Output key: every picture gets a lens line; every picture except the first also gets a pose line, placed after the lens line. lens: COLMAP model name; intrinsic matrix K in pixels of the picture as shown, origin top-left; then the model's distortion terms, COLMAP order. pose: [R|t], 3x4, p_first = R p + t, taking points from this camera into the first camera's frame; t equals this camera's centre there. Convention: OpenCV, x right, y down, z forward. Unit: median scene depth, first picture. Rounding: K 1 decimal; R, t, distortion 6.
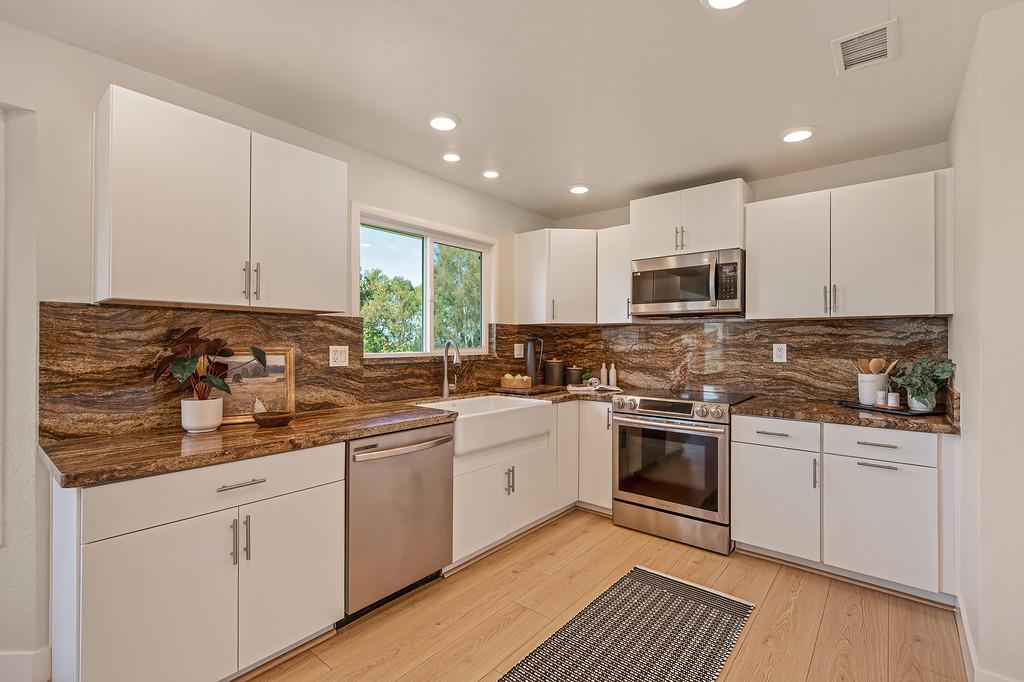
lens RADIAL K [[454.8, 0, 512.0], [0, 454.8, 341.0], [0, 0, 1]] dist [0.000205, 0.000100]
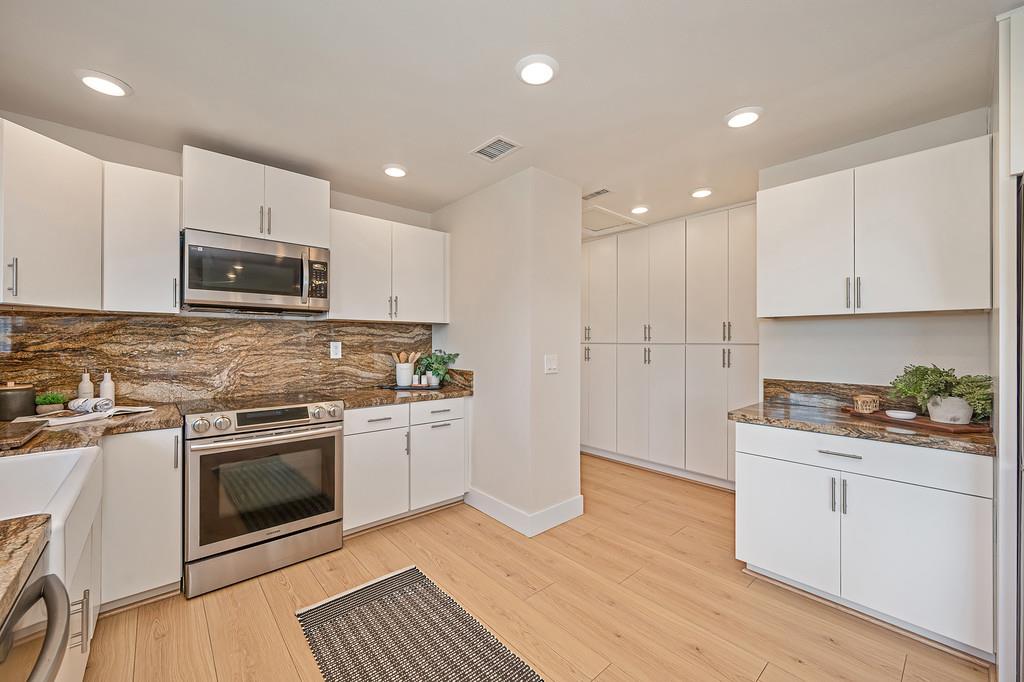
lens RADIAL K [[402.1, 0, 512.0], [0, 402.1, 341.0], [0, 0, 1]] dist [-0.001653, 0.000039]
pose [[0.155346, -0.000821, 0.987860, -0.359506], [-0.005152, 0.999985, 0.001642, 0.000119], [-0.987847, -0.005344, 0.155339, 0.476021]]
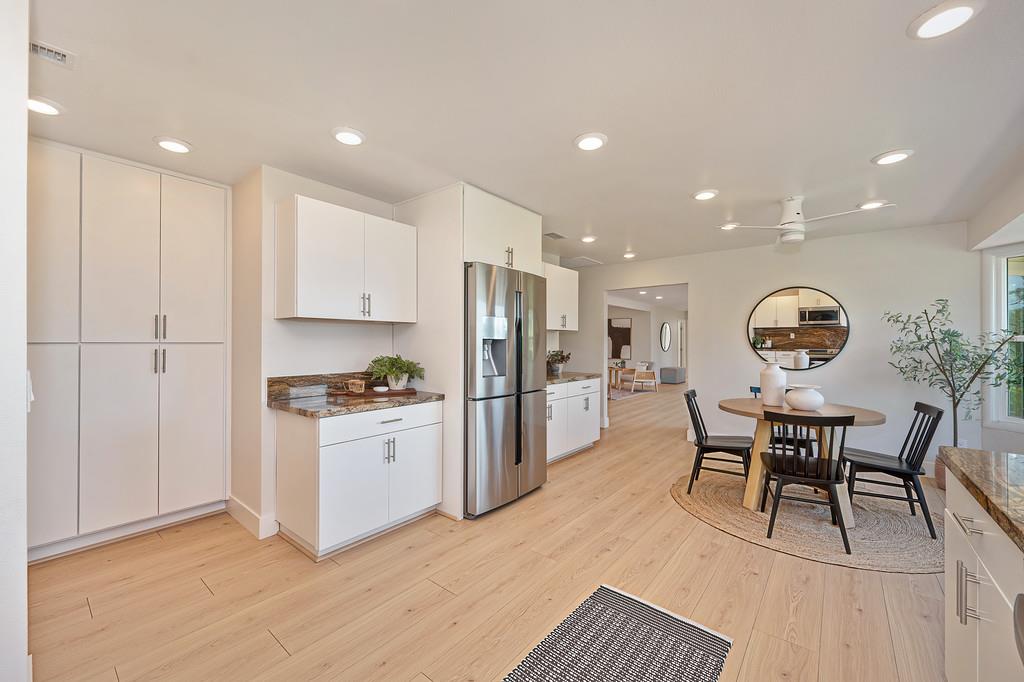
lens RADIAL K [[402.1, 0, 512.0], [0, 402.1, 341.0], [0, 0, 1]] dist [-0.001653, 0.000039]
pose [[-0.999967, -0.006155, -0.005285, 0.113844], [-0.006123, 0.999963, -0.006080, 0.004060], [0.005322, -0.006048, -0.999968, 0.987777]]
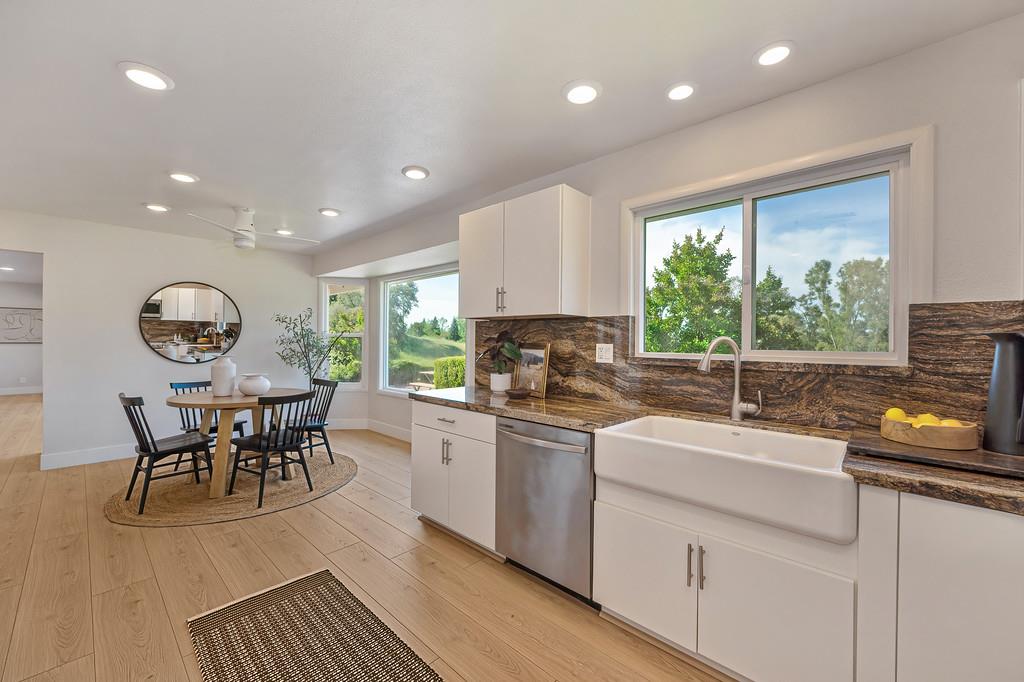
lens RADIAL K [[407.7, 0, 509.0], [0, 407.7, 336.8], [0, 0, 1]] dist [-0.003314, 0.000128]
pose [[-0.063513, -0.011499, -0.997915, 0.562706], [-0.005919, 0.999920, -0.011146, 0.005561], [0.997963, 0.005199, -0.063576, 0.781055]]
